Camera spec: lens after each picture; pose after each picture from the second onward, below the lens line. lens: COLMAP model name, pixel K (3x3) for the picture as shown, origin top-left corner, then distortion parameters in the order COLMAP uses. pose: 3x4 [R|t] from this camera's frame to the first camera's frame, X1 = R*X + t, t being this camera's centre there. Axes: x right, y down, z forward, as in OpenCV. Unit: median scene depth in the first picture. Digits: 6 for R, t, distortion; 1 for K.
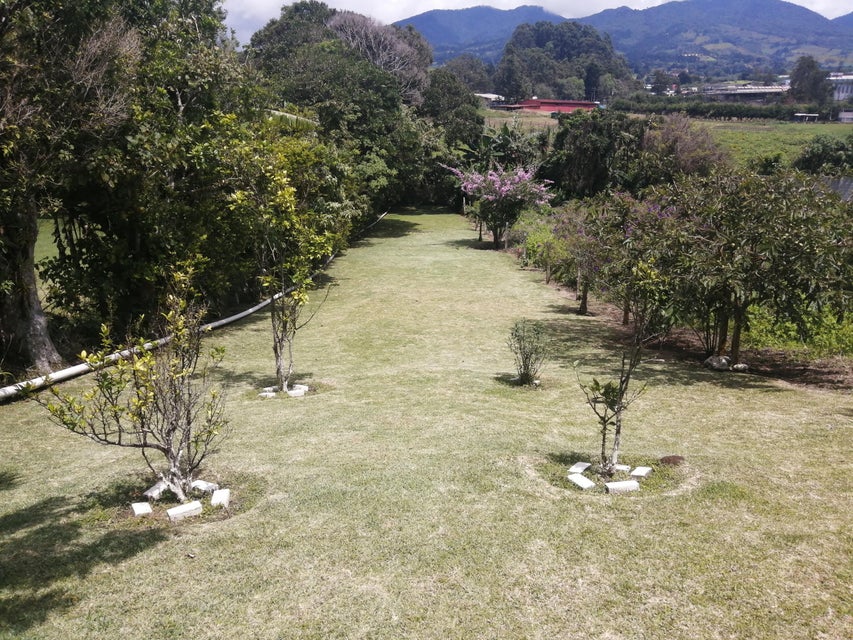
lens RADIAL K [[668.5, 0, 424.5], [0, 668.5, 320.9], [0, 0, 1]] dist [0.049149, -0.009052]
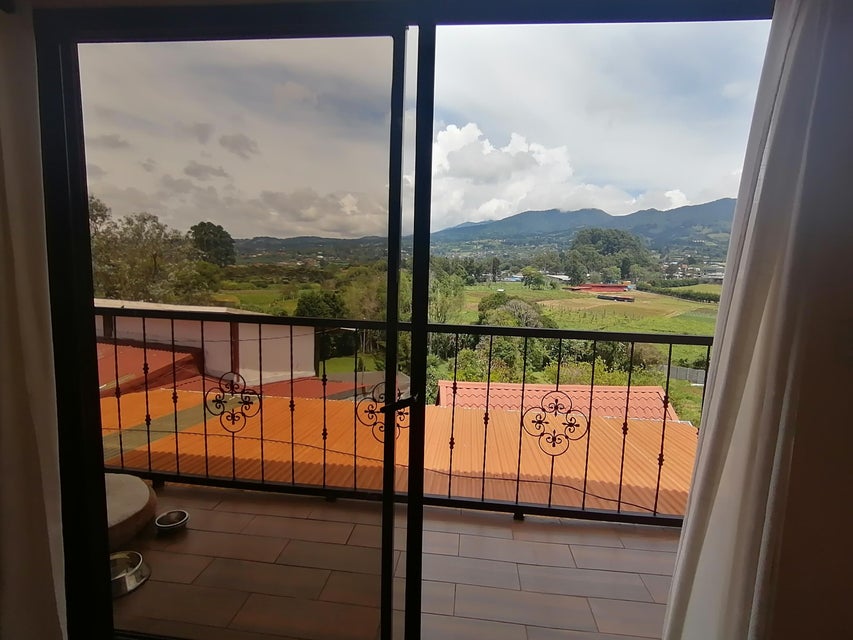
lens RADIAL K [[427.2, 0, 429.0], [0, 427.2, 323.7], [0, 0, 1]] dist [-0.017769, 0.000000]
pose [[0.978626, 0.059908, -0.196731, -0.017810], [-0.093884, 0.981271, -0.168203, -0.004315], [0.182970, 0.183078, 0.965922, -0.125315]]
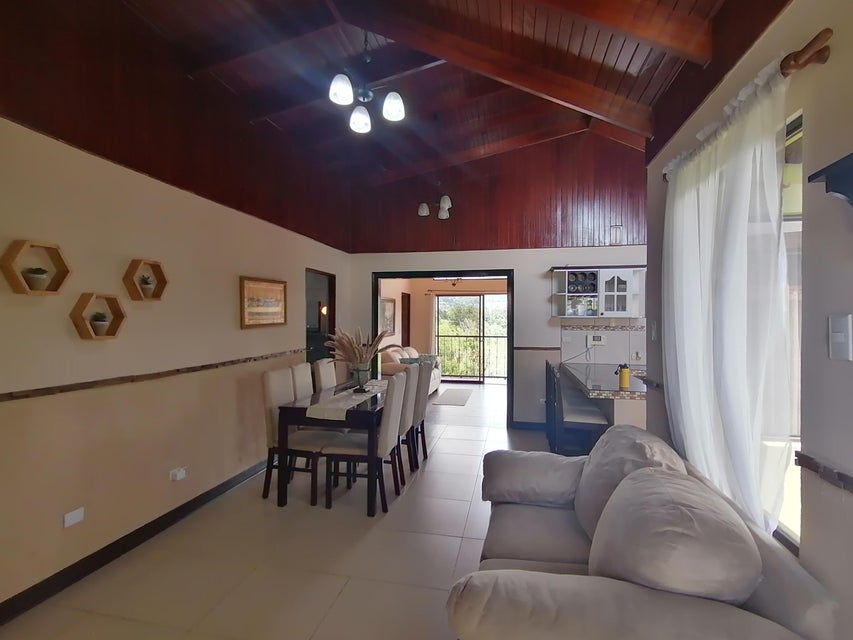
lens RADIAL K [[424.8, 0, 426.9], [0, 424.8, 319.2], [0, 0, 1]] dist [-0.000504, -0.002647]
pose [[0.954399, 0.004680, -0.298498, -0.011507], [-0.093543, 0.954212, -0.284129, 0.006665], [0.283501, 0.299095, 0.911136, -0.162037]]
